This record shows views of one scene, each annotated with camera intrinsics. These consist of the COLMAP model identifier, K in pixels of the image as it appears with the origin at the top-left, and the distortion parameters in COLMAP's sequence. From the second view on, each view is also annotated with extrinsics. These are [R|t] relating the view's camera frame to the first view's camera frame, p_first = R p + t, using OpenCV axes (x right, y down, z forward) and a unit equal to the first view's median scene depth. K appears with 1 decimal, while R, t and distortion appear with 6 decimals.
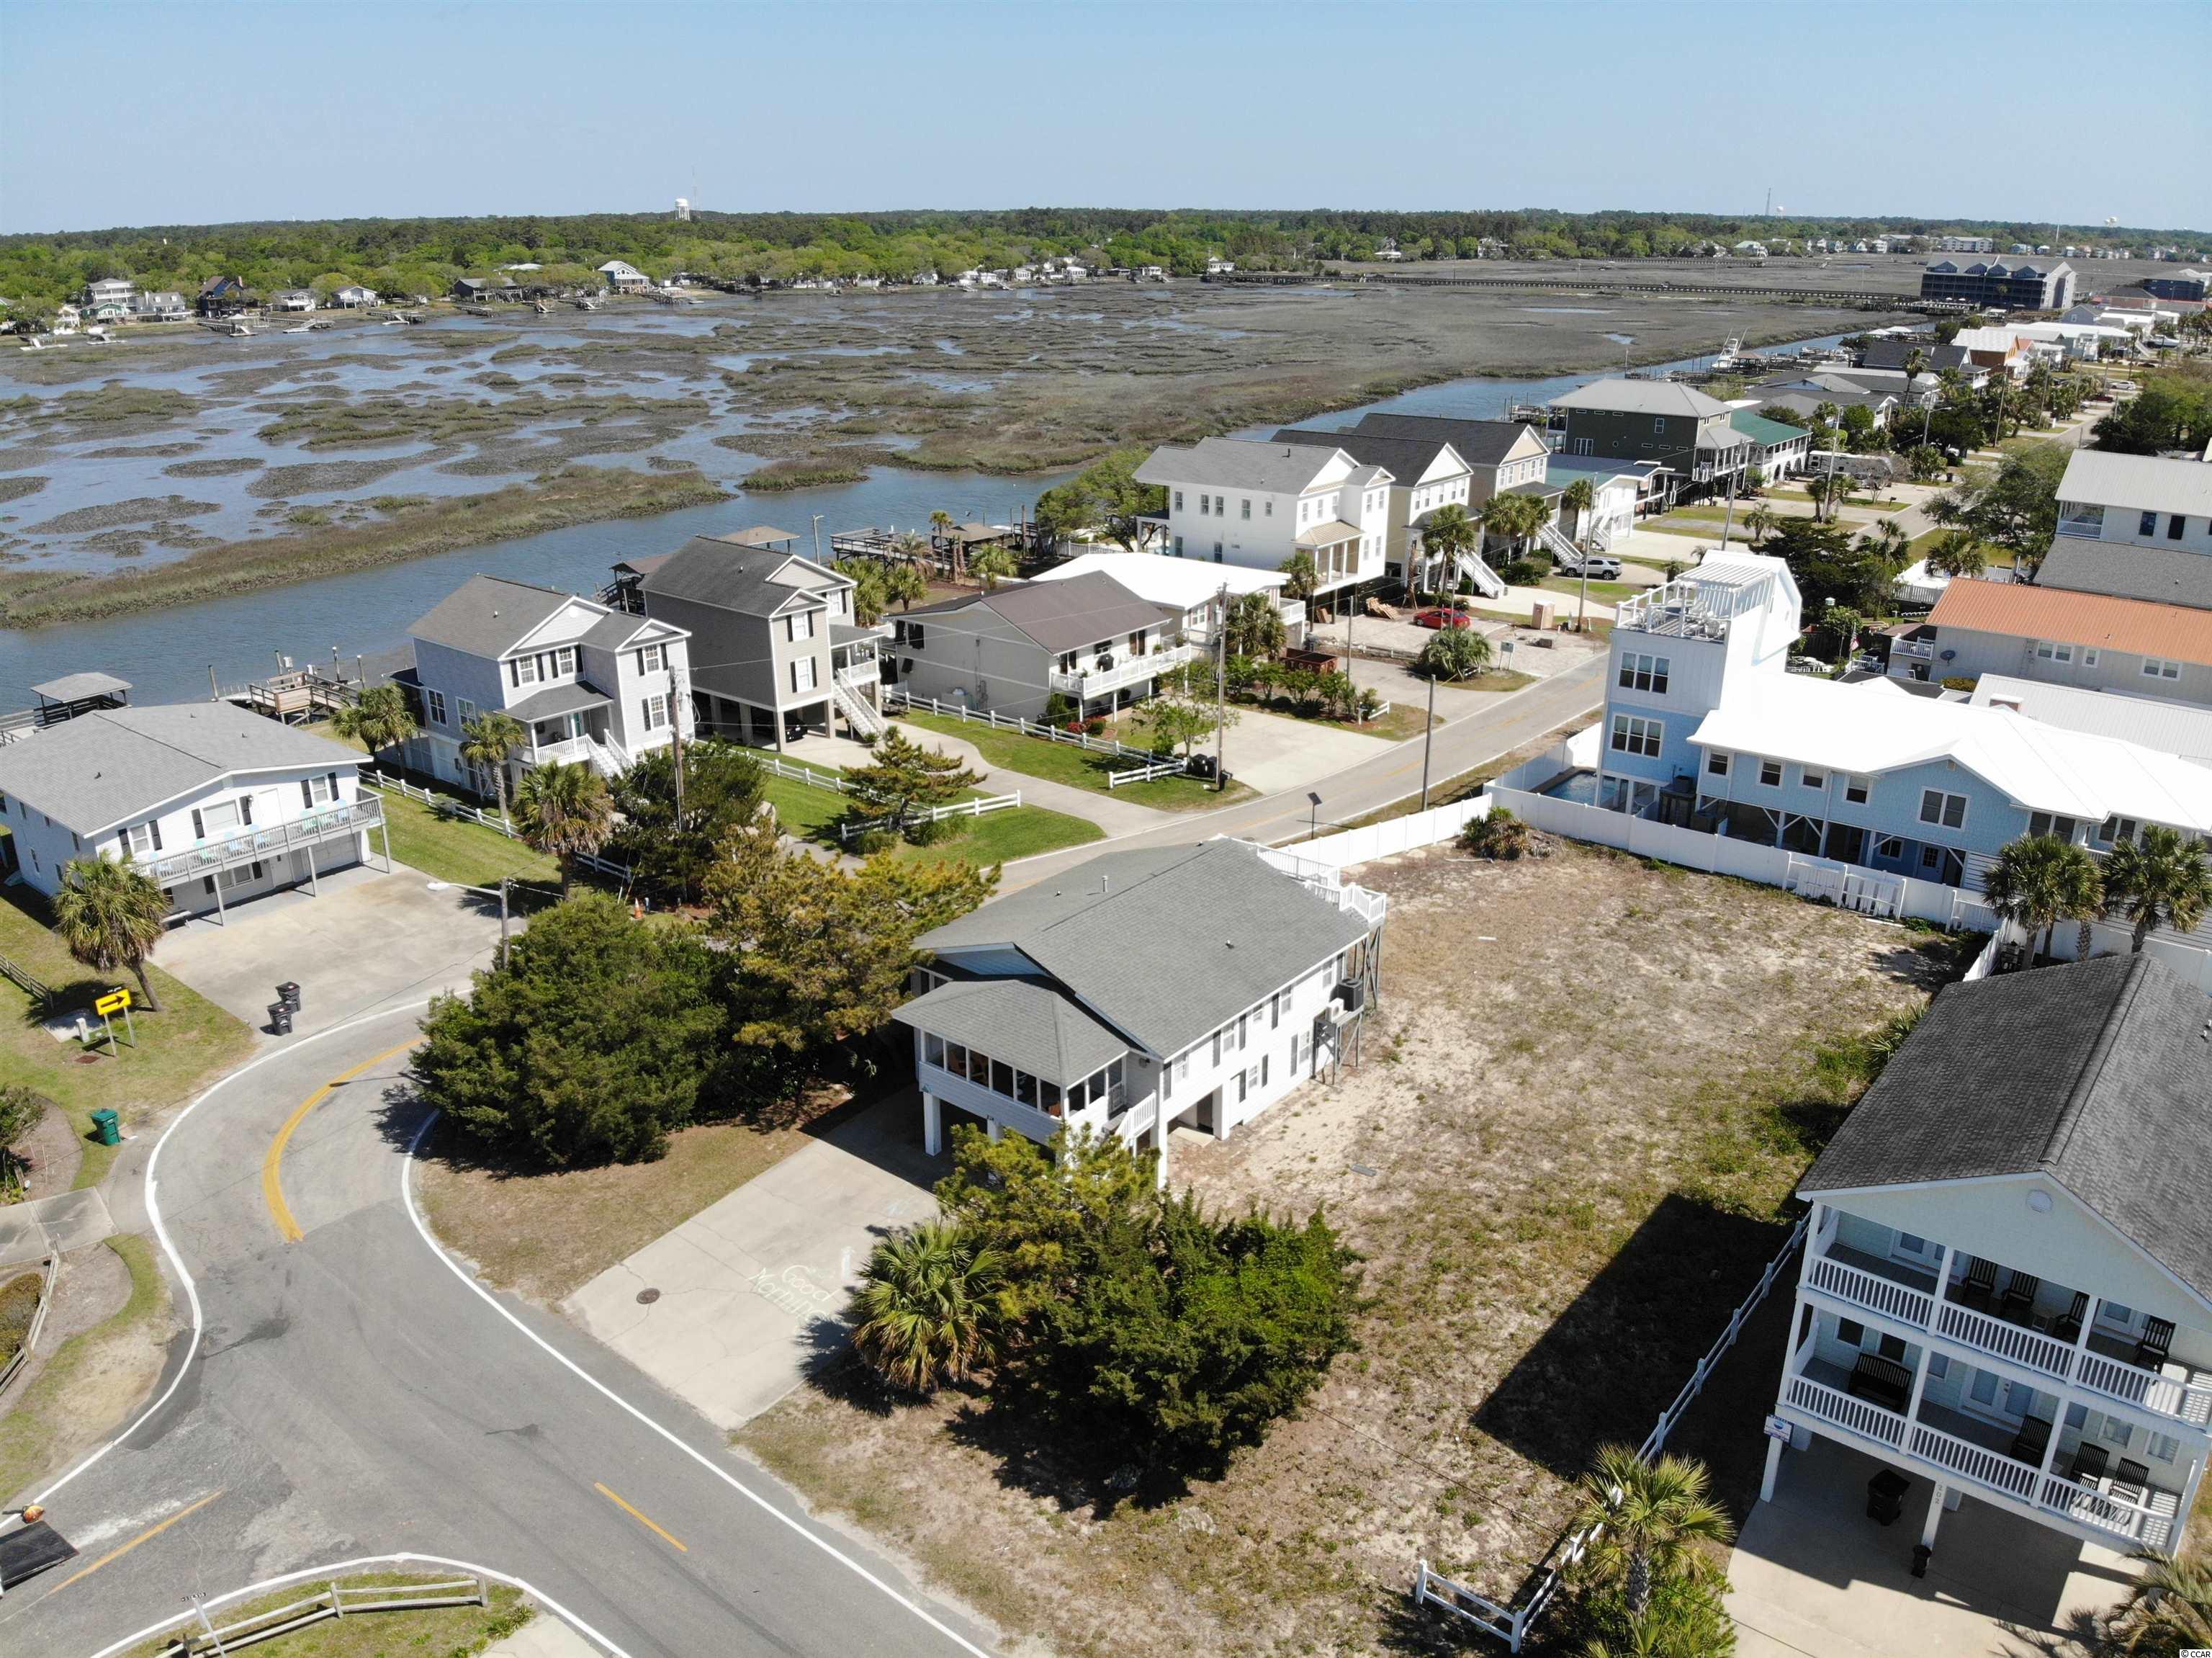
lens RADIAL K [[1633.9, 0, 1102.3], [0, 1633.9, 829.1], [0, 0, 1]] dist [0.059118, -0.185039]
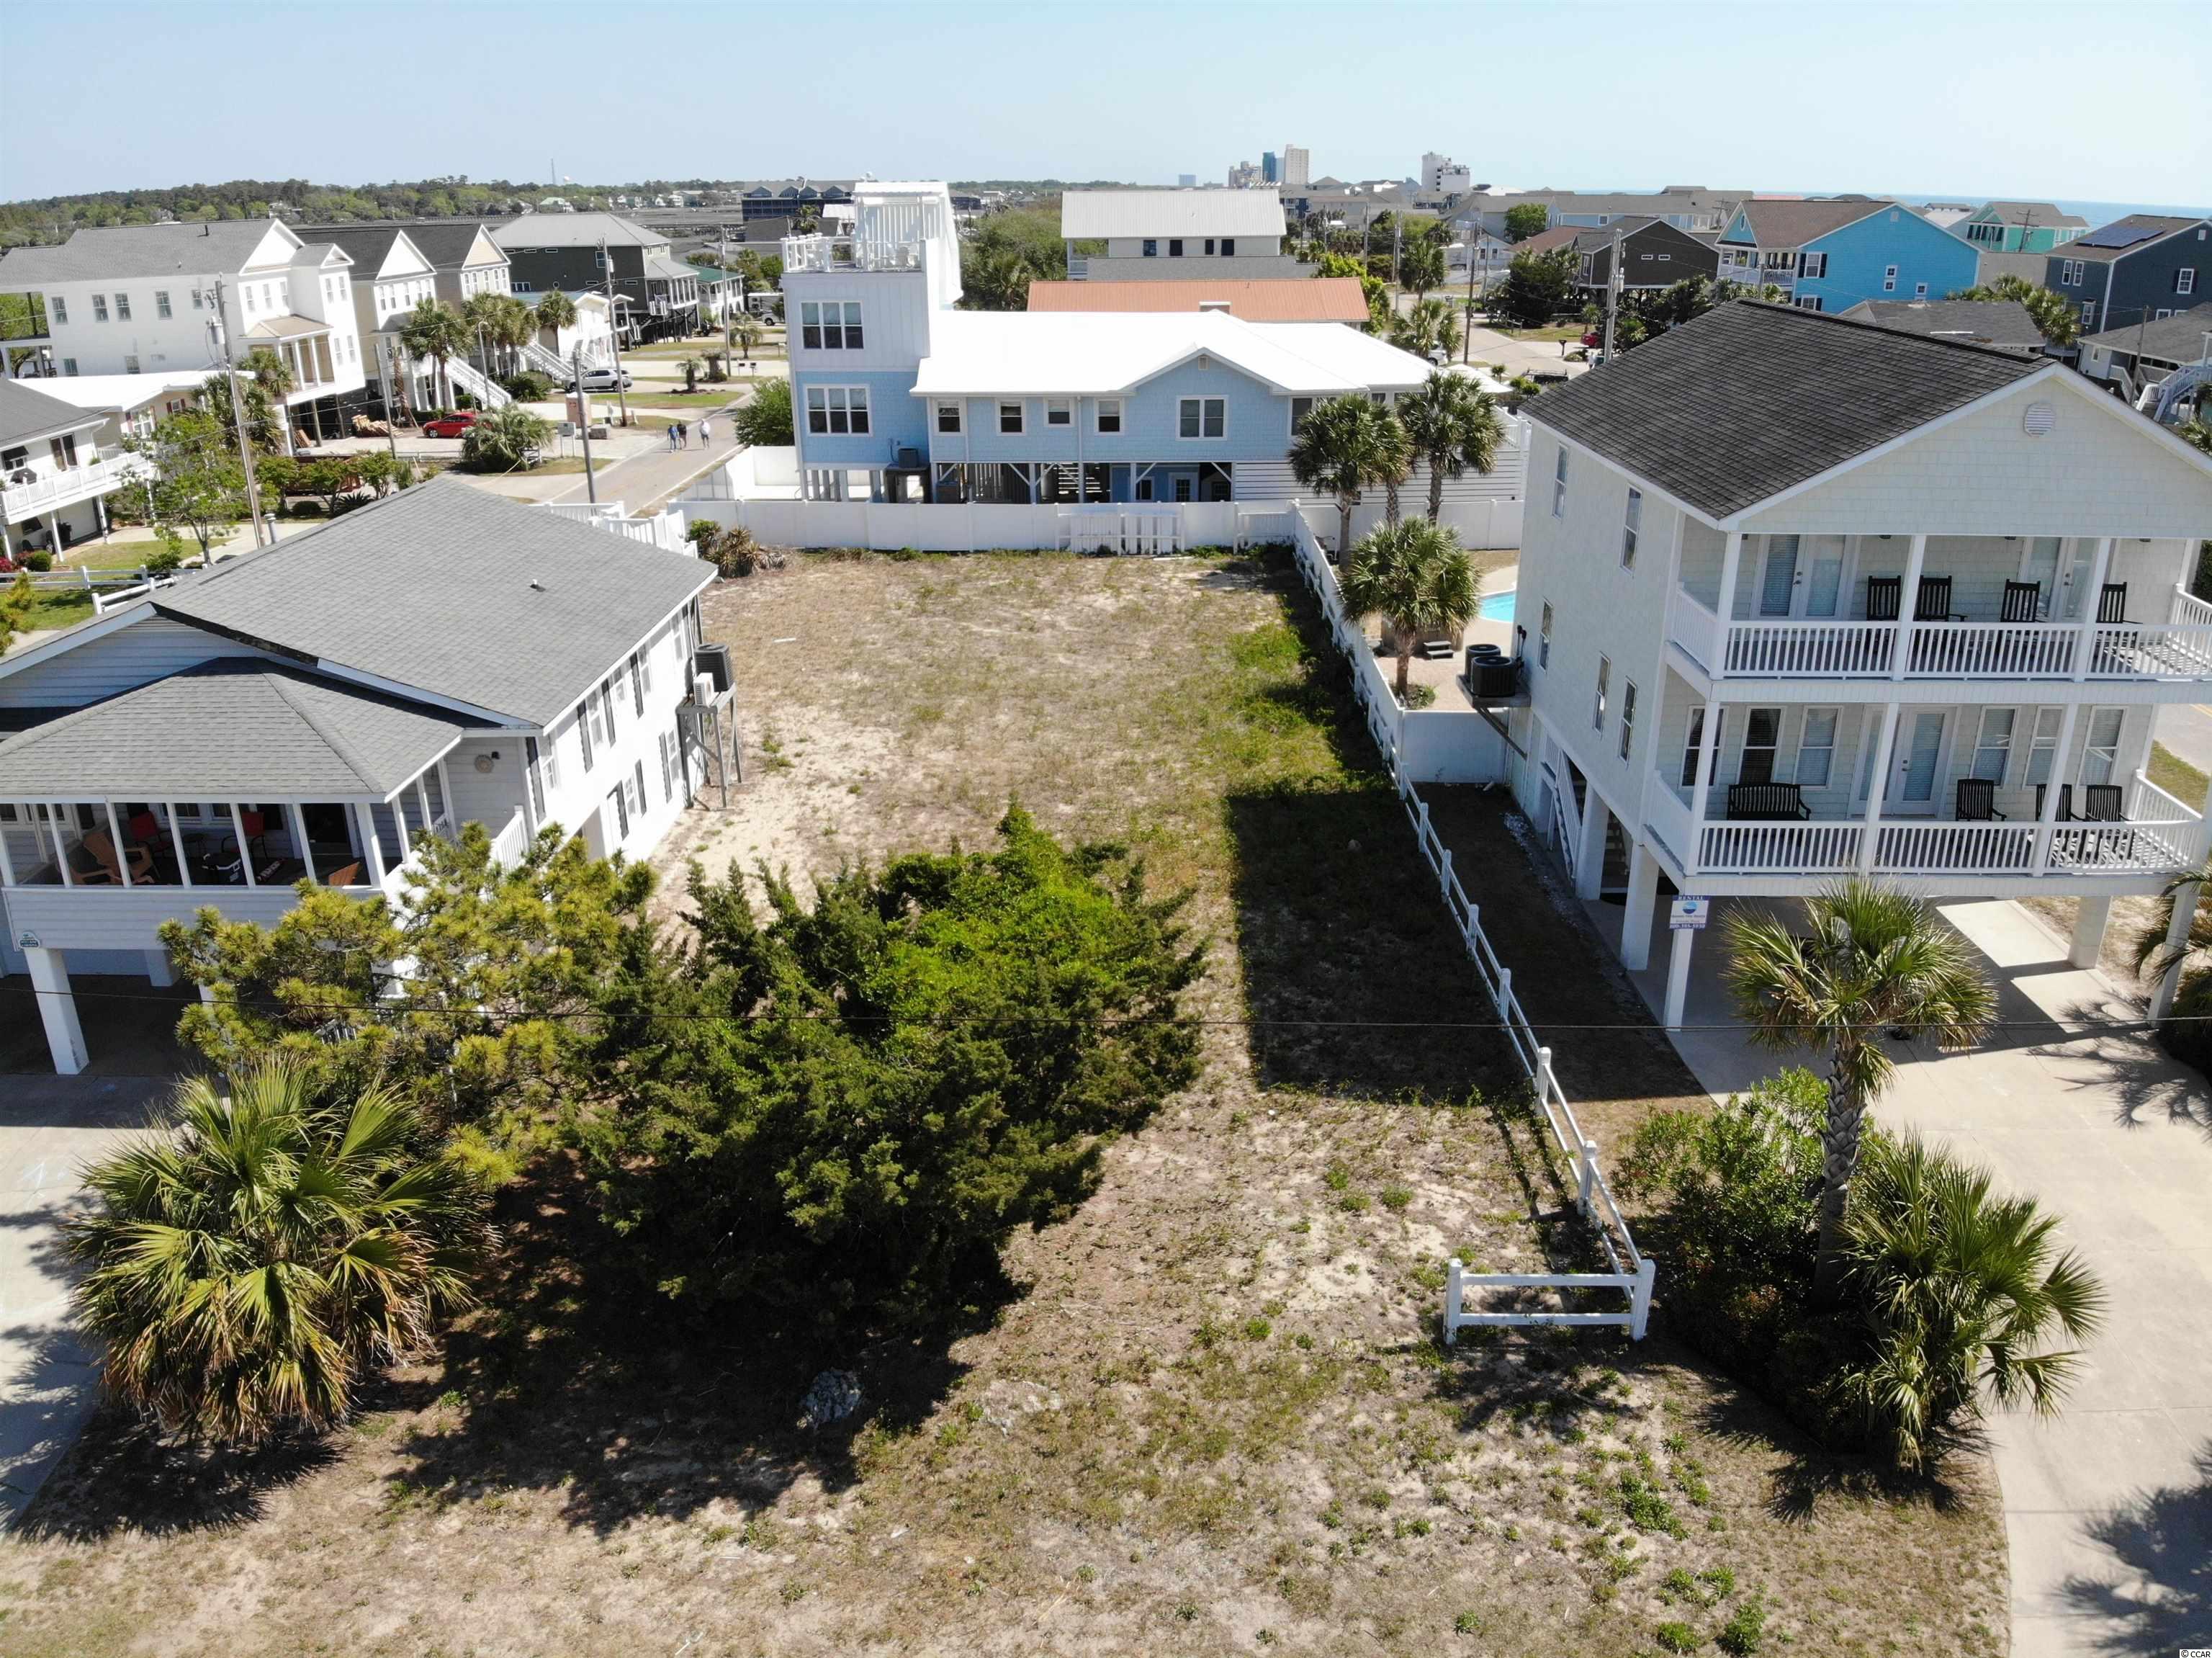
lens RADIAL K [[1633.9, 0, 1099.6], [0, 1633.9, 829.9], [0, 0, 1]] dist [0.049861, -0.159142]
pose [[0.784735, -0.228167, 0.576307, -0.094549], [0.222482, 0.971509, 0.081686, 0.117089], [-0.578526, 0.064116, 0.813140, 0.307054]]
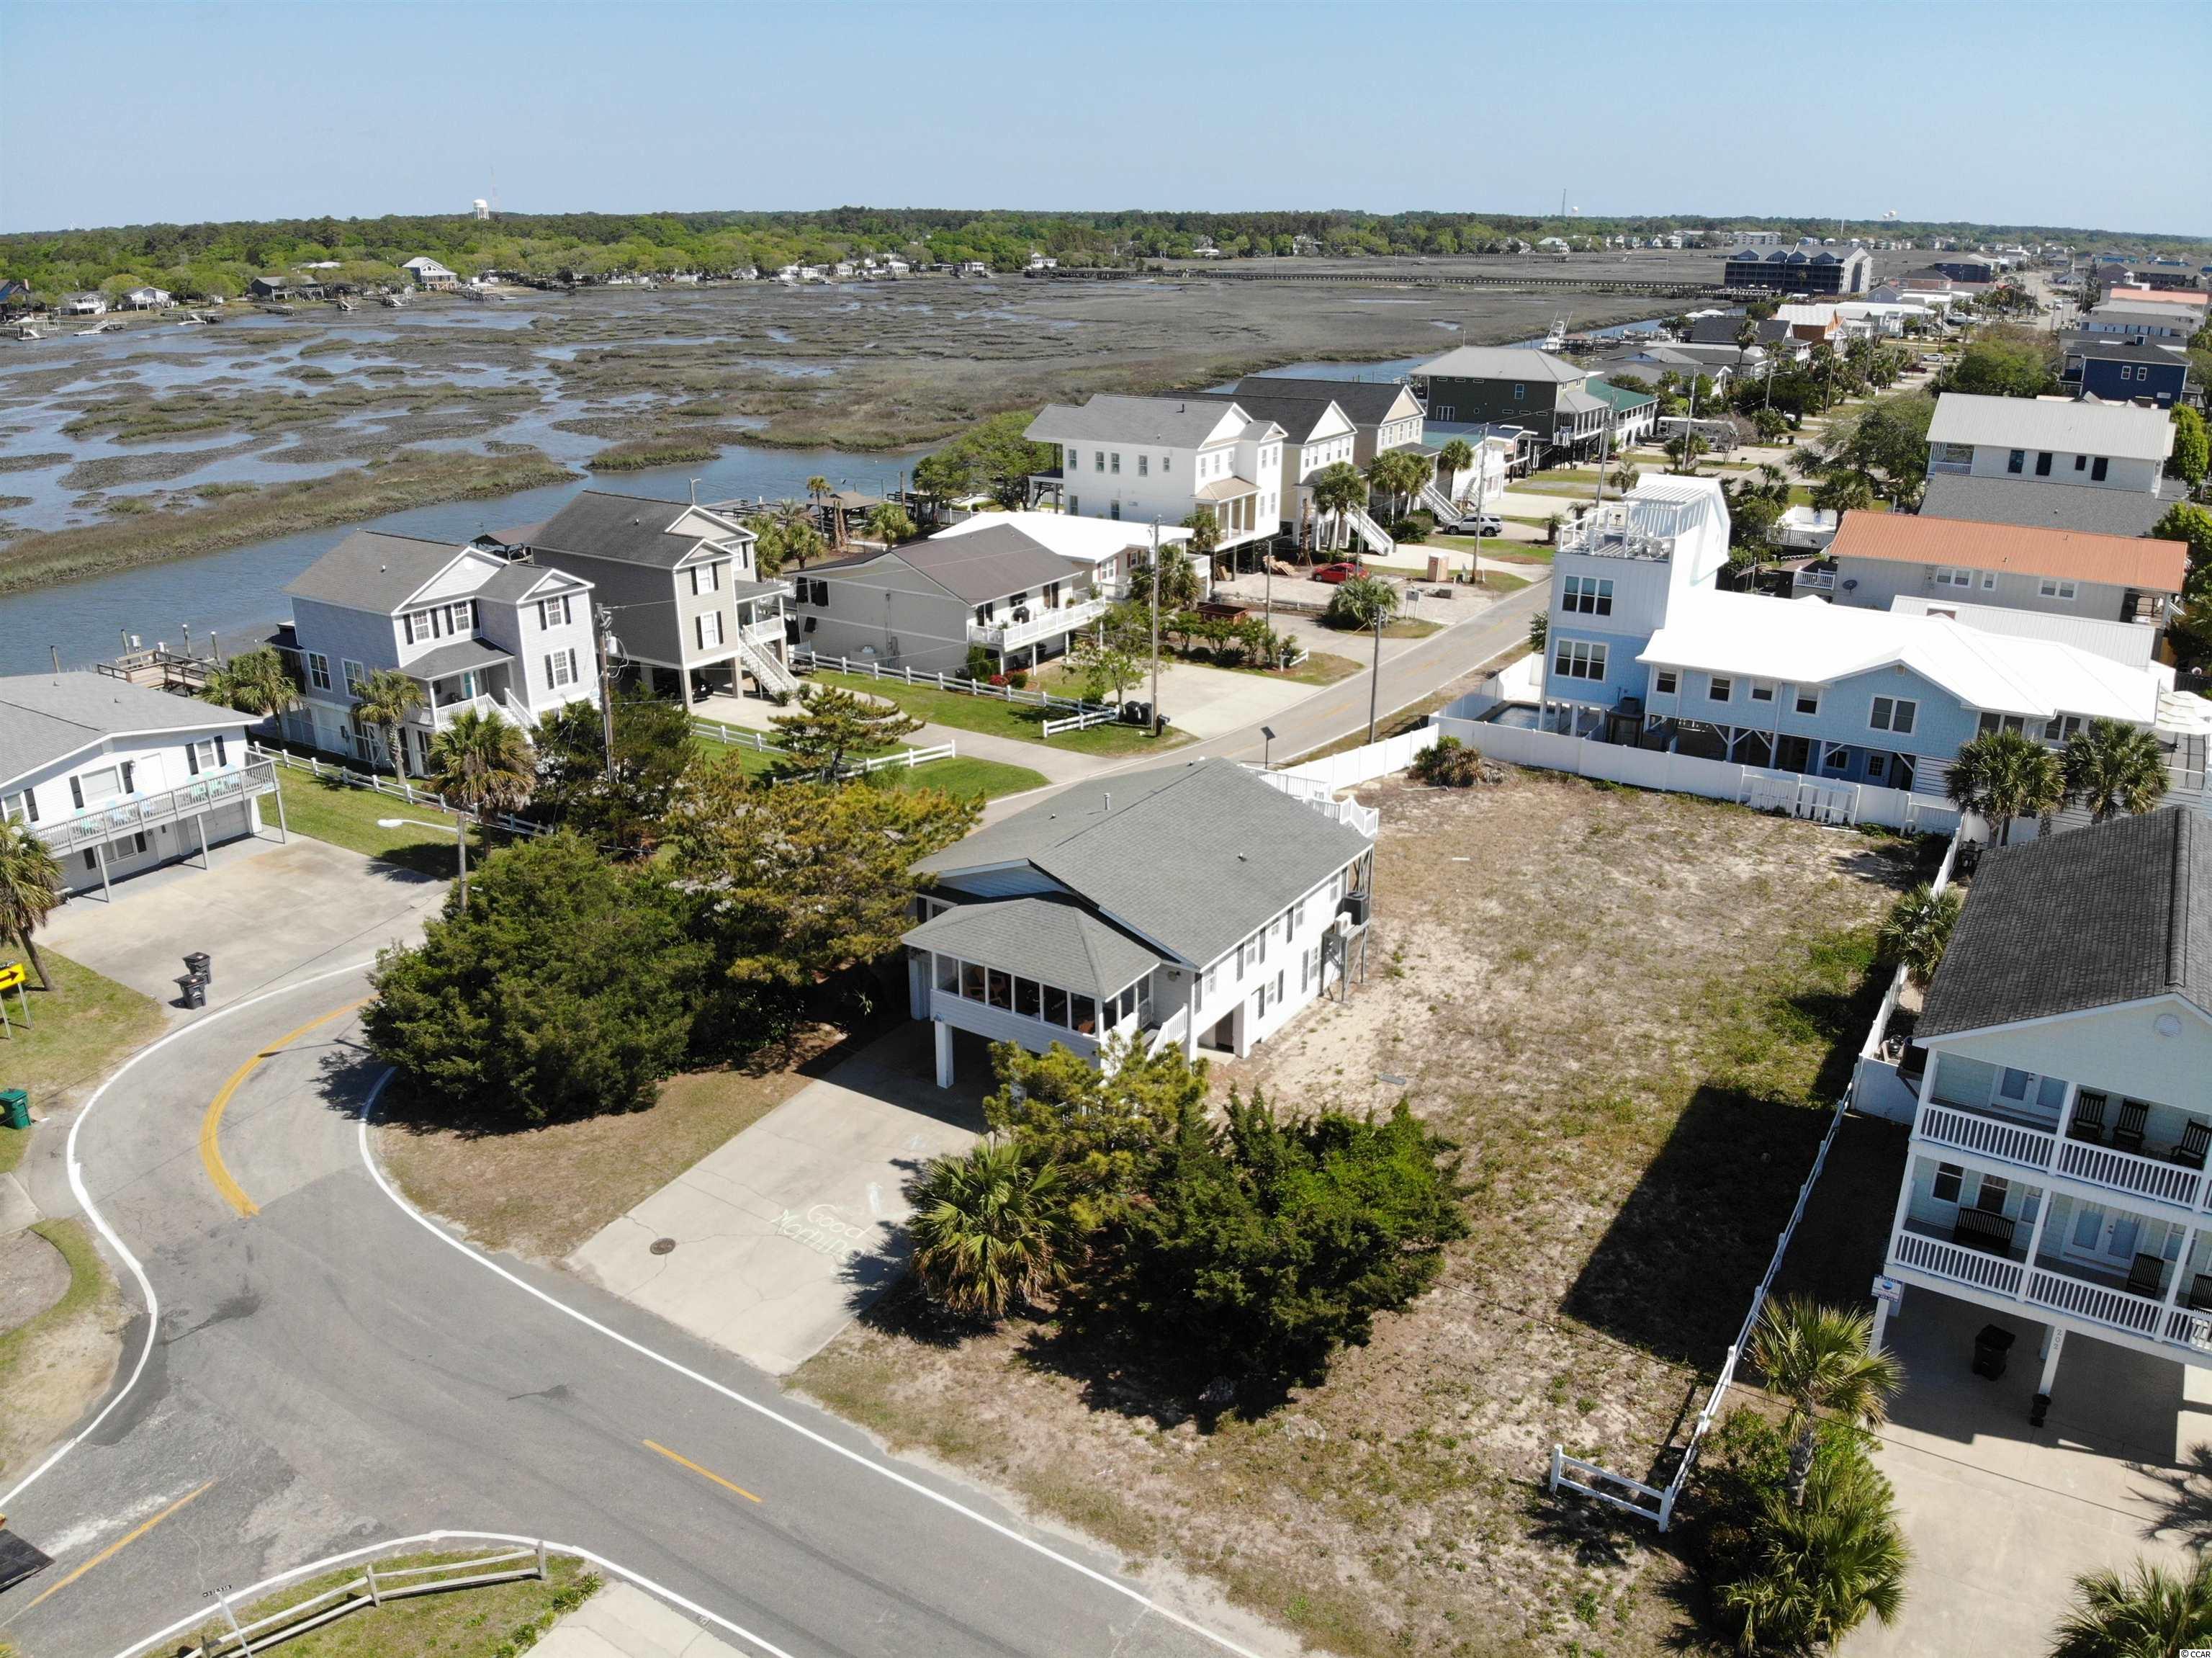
lens RADIAL K [[1633.9, 0, 1102.3], [0, 1633.9, 829.1], [0, 0, 1]] dist [0.059118, -0.185039]
pose [[0.994098, -0.036259, 0.102243, -0.077704], [0.036481, 0.999334, -0.000299, 0.039542], [-0.102165, 0.004027, 0.994759, 0.037939]]
